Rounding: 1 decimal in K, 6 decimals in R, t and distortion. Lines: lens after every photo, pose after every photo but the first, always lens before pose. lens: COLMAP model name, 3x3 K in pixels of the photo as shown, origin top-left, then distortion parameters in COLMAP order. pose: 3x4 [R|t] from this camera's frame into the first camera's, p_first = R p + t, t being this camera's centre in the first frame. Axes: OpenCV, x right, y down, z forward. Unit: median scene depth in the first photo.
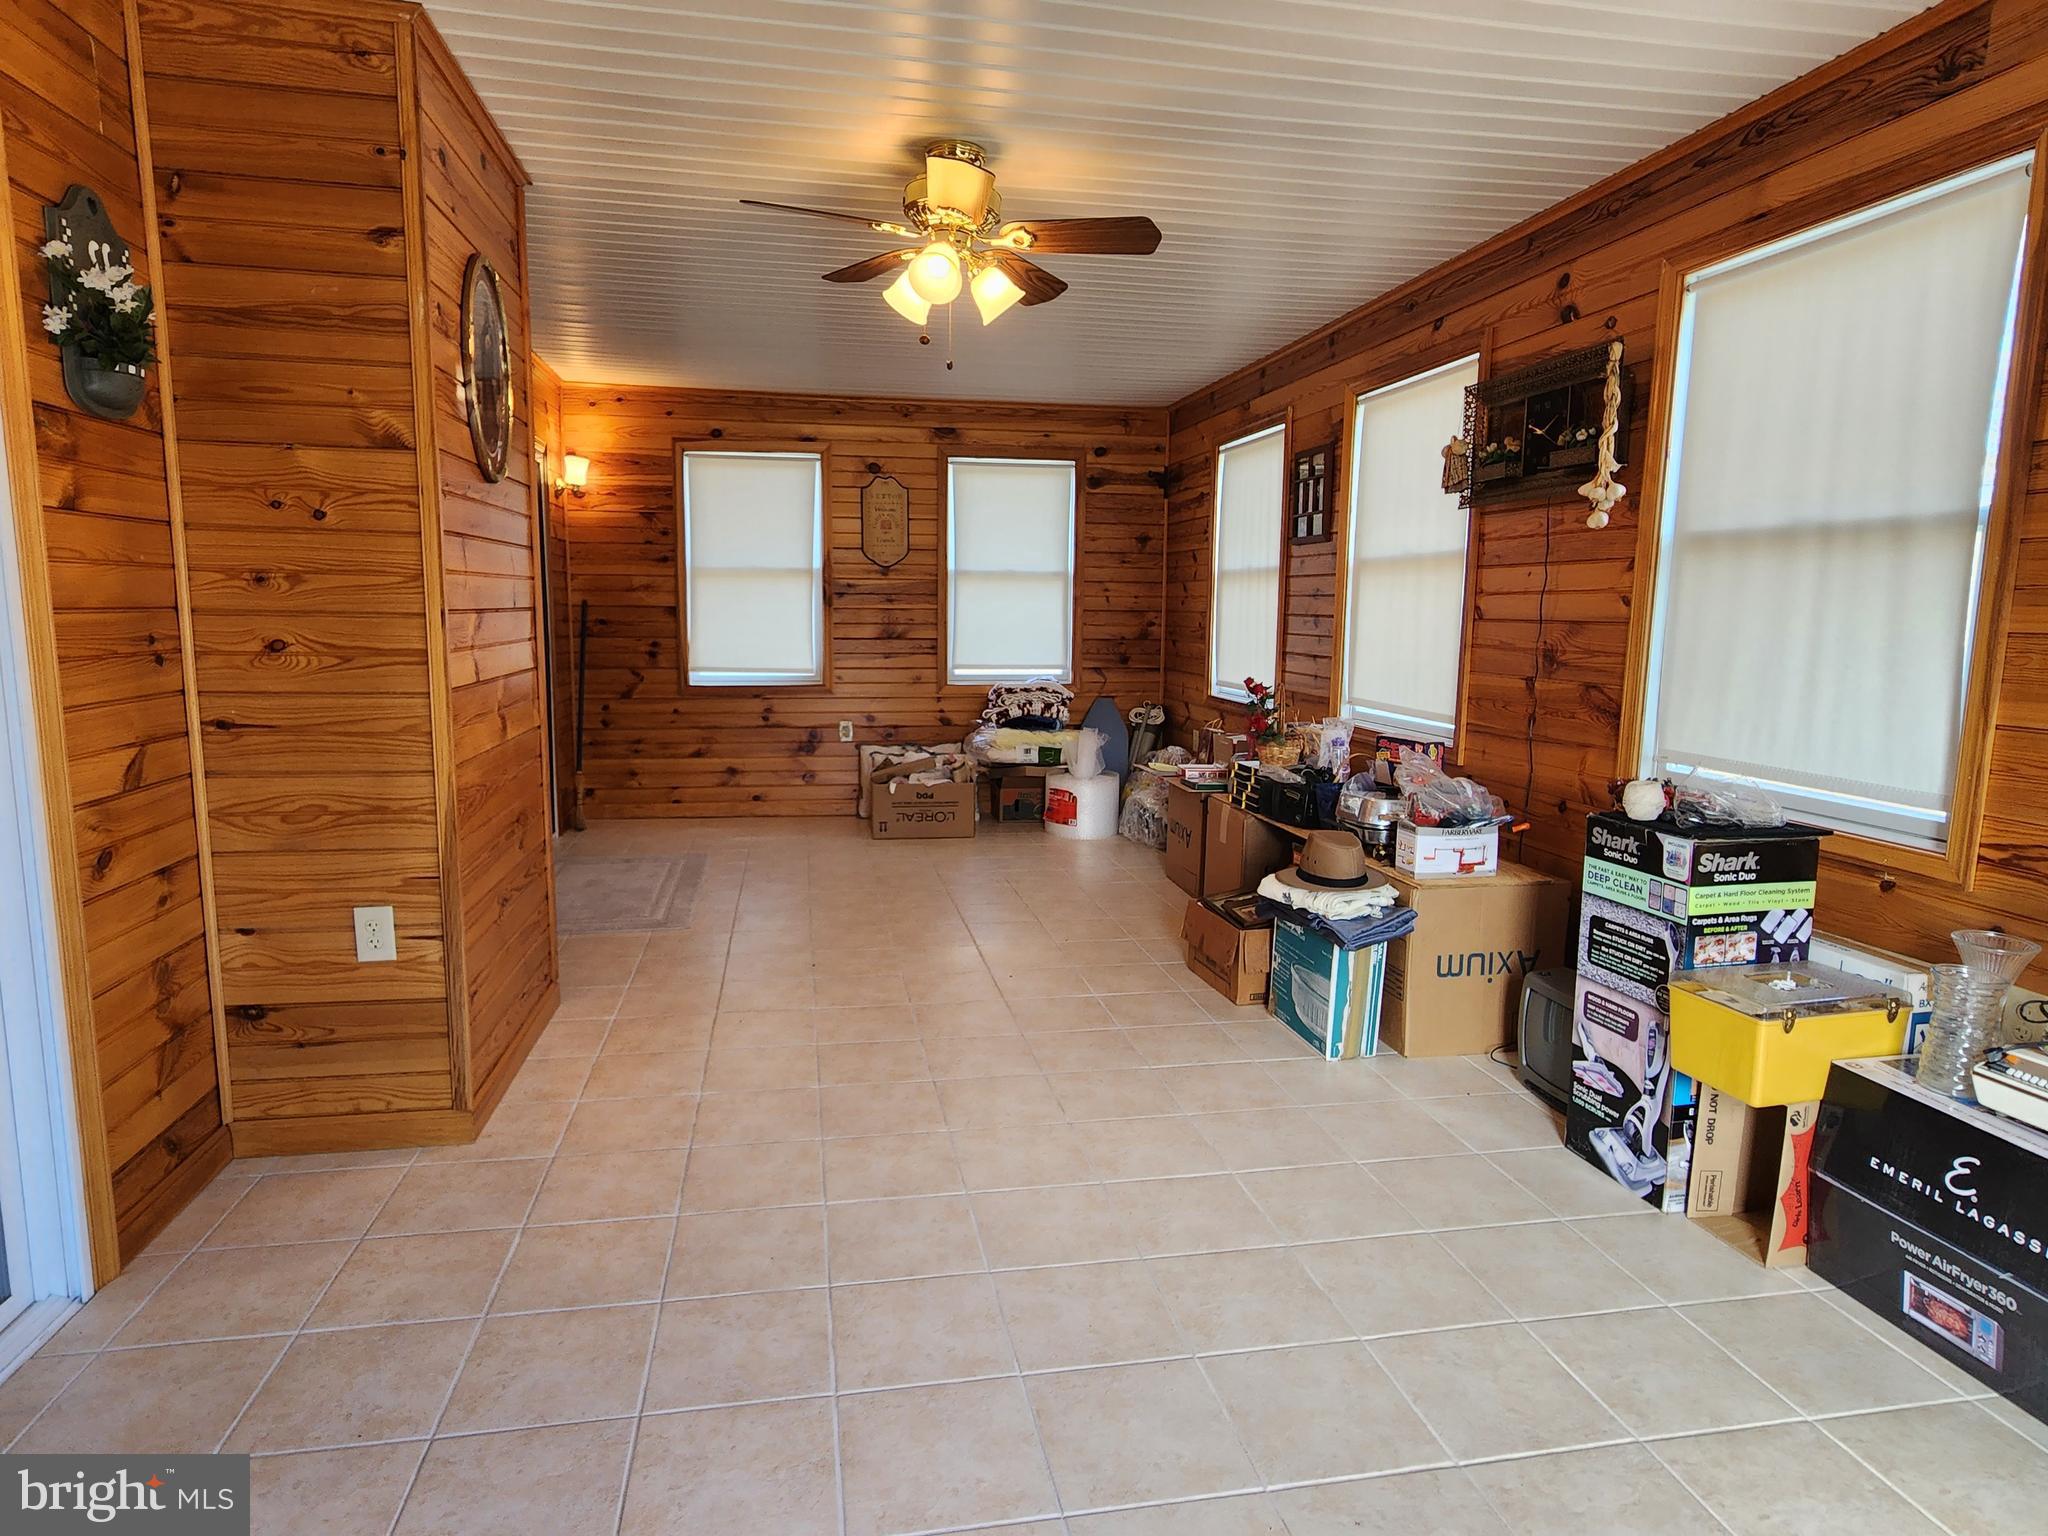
lens RADIAL K [[1151.8, 0, 1000.0], [0, 1151.8, 765.2], [0, 0, 1]] dist [0.000551, 0.000788]
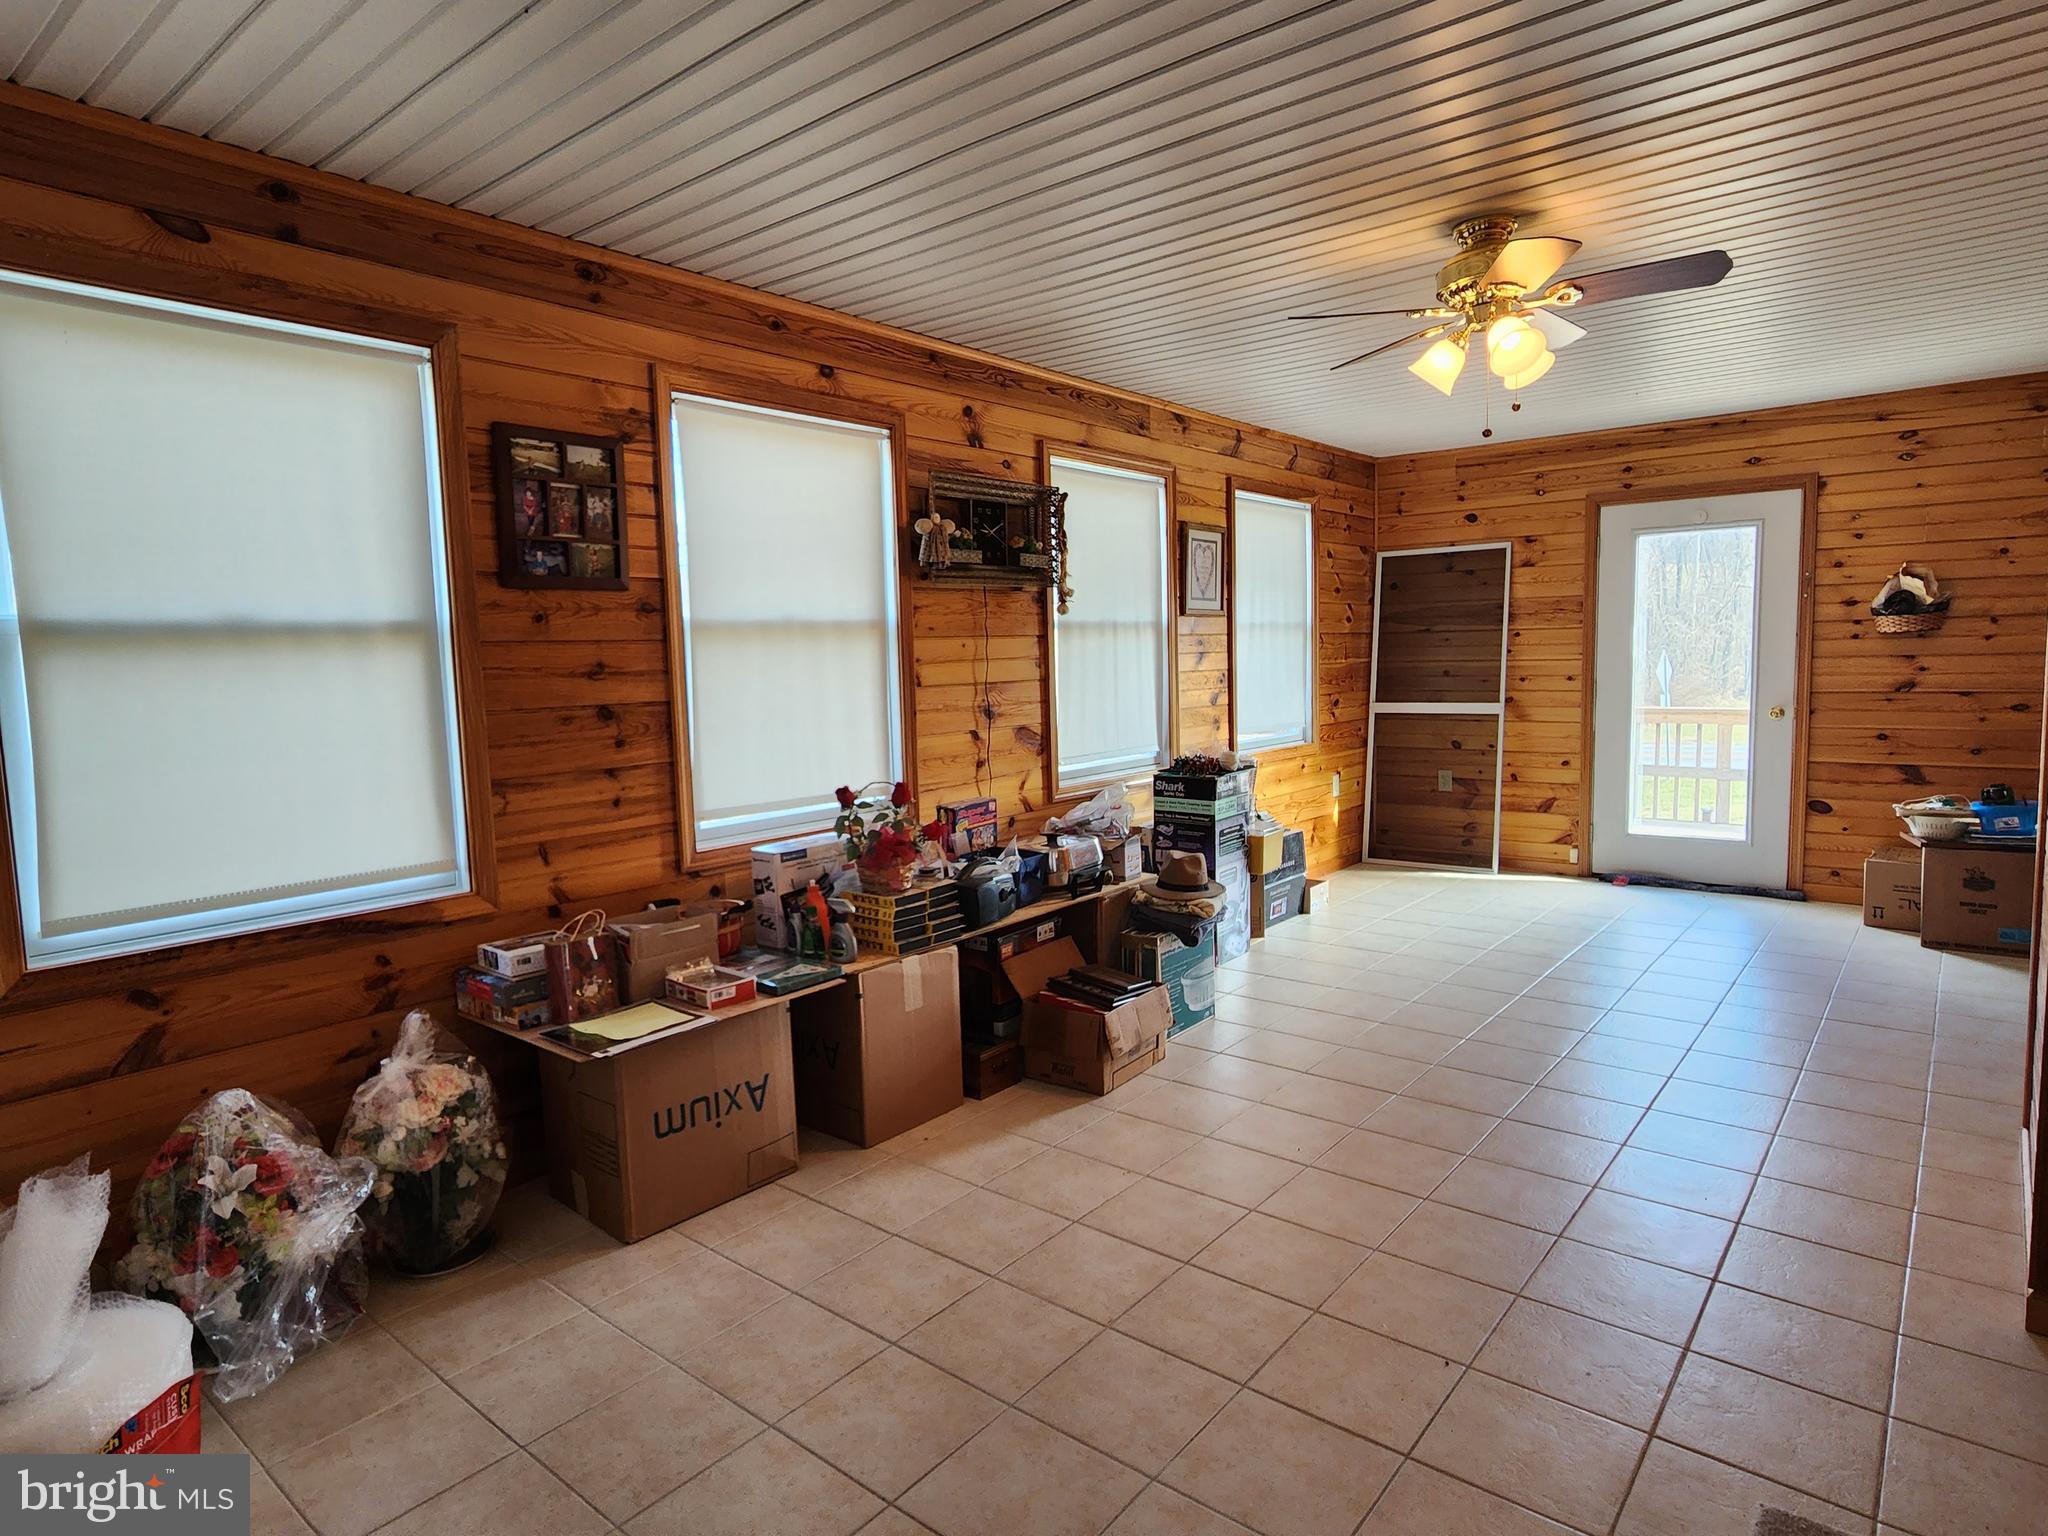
lens RADIAL K [[1151.8, 0, 1000.0], [0, 1151.8, 765.2], [0, 0, 1]] dist [0.000551, 0.000788]
pose [[-0.644638, -0.082188, 0.760058, -0.483867], [0.117705, 0.971679, 0.204902, -0.286028], [-0.755373, 0.221550, -0.616707, 1.737742]]
